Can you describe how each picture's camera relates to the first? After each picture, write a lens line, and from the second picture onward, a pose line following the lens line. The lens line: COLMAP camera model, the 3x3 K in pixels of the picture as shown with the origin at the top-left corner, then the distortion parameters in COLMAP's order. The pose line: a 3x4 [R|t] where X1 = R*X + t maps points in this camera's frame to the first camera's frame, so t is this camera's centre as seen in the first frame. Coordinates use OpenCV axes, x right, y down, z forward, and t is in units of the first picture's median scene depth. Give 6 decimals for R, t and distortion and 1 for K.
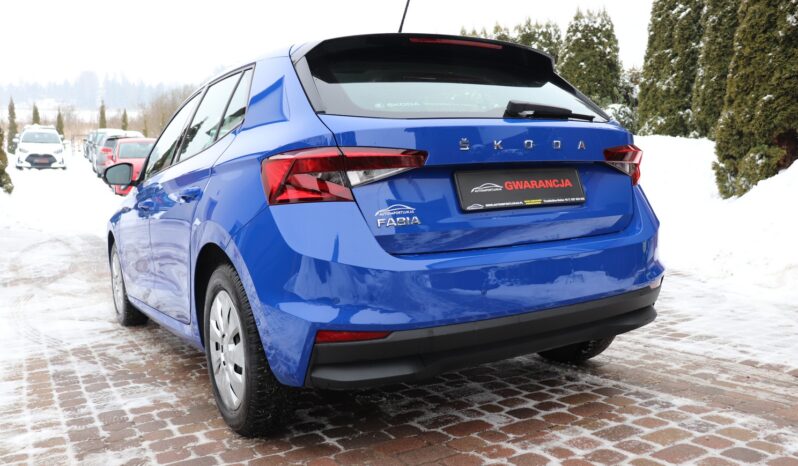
lens RADIAL K [[690.4, 0, 399.1], [0, 690.4, 229.1], [0, 0, 1]] dist [-0.125555, 0.087415]
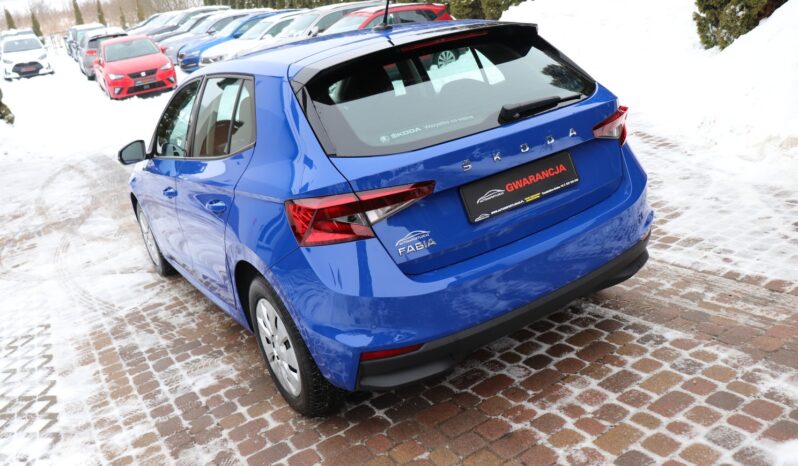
lens RADIAL K [[666.9, 0, 401.0], [0, 666.9, 241.3], [0, 0, 1]] dist [-0.142890, 0.098087]
pose [[0.991279, -0.131063, -0.013725, -0.007601], [0.130440, 0.961060, 0.243618, -0.212728], [-0.018739, -0.243284, 0.969774, -0.036287]]
